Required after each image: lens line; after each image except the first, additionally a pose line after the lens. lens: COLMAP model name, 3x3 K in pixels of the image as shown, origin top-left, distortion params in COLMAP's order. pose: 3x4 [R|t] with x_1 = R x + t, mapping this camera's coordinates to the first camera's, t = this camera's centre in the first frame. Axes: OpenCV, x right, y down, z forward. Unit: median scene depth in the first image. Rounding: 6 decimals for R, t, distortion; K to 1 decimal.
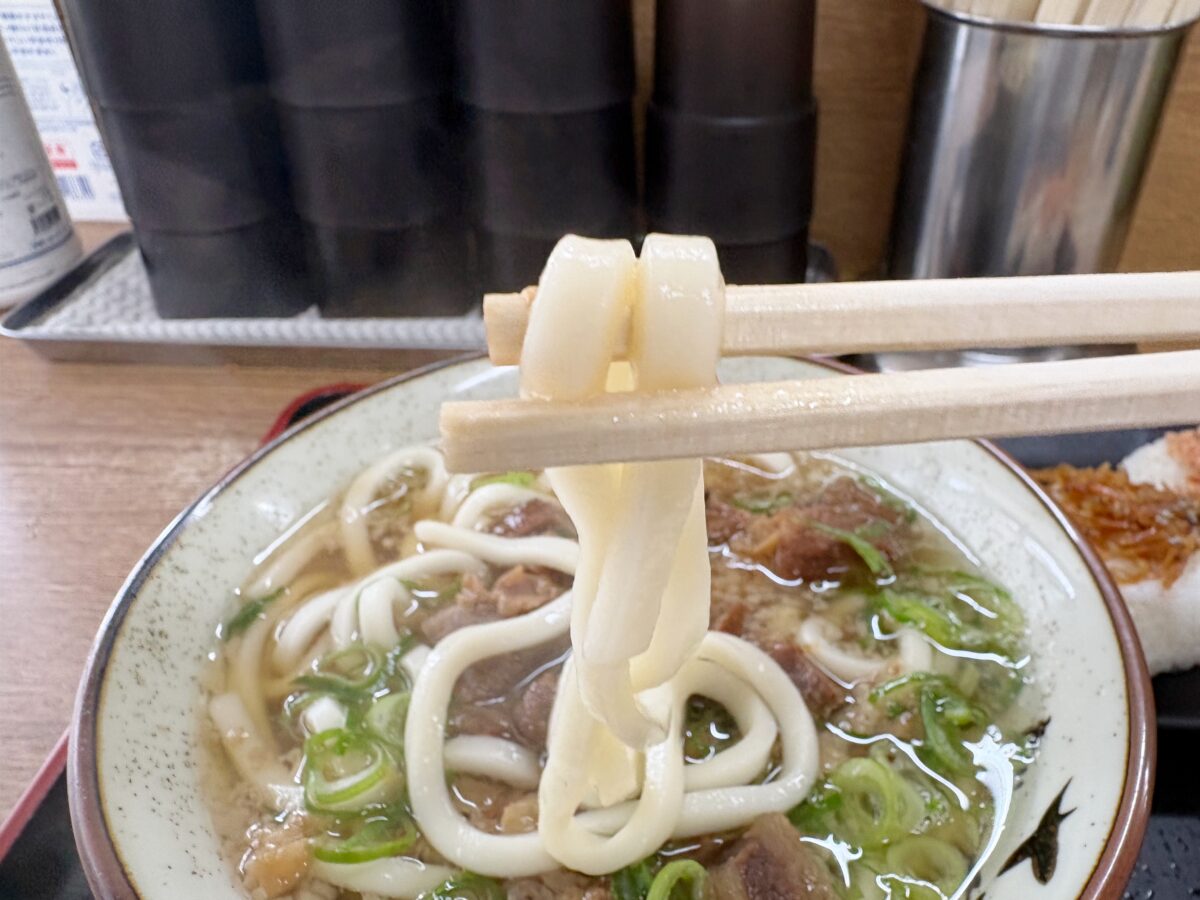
lens RADIAL K [[972.8, 0, 600.0], [0, 972.8, 450.0], [0, 0, 1]] dist [0.053869, 0.002492]
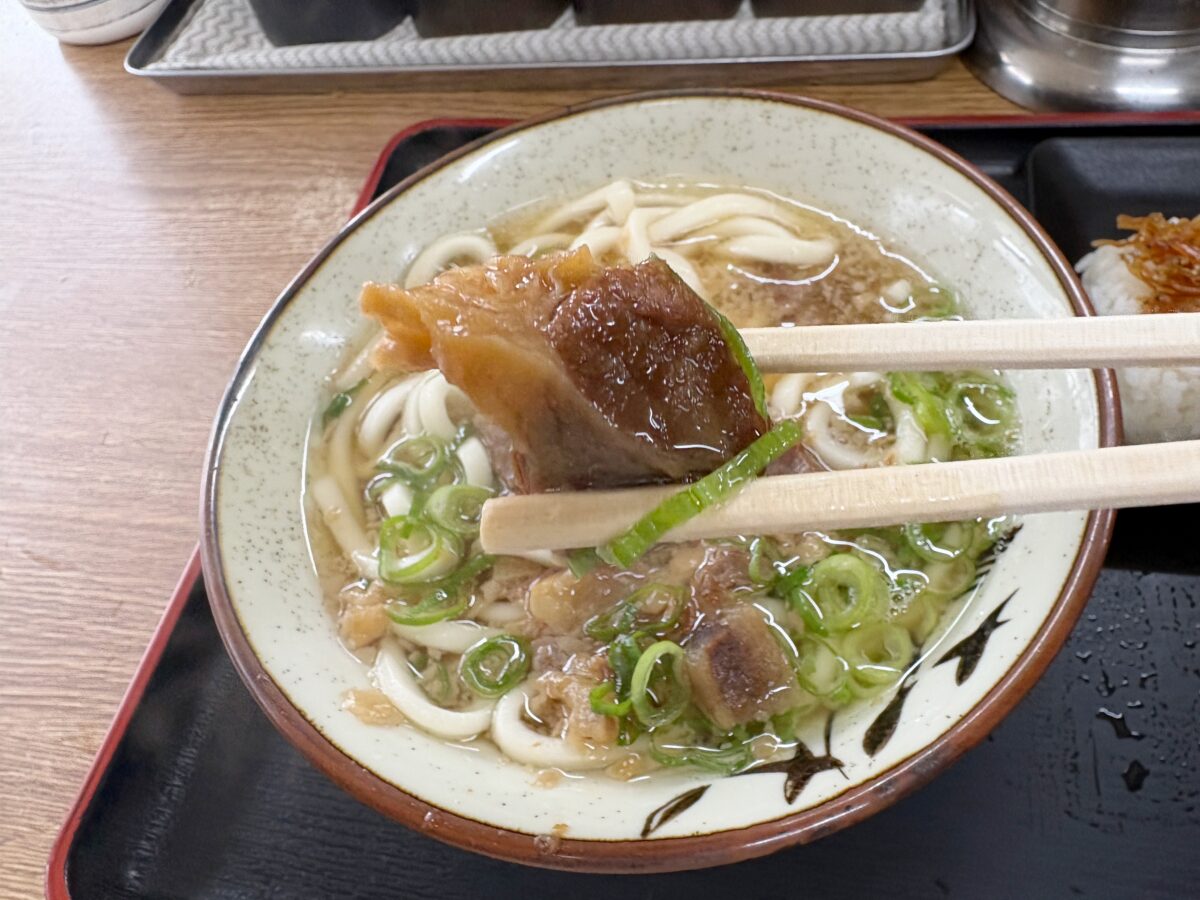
lens RADIAL K [[972.8, 0, 600.0], [0, 972.8, 450.0], [0, 0, 1]] dist [0.053869, 0.002492]
pose [[0.981261, 0.000222, -0.192684, 0.147621], [0.069053, 0.933173, 0.352733, -0.143678], [0.179885, -0.359429, 0.915670, -0.013980]]
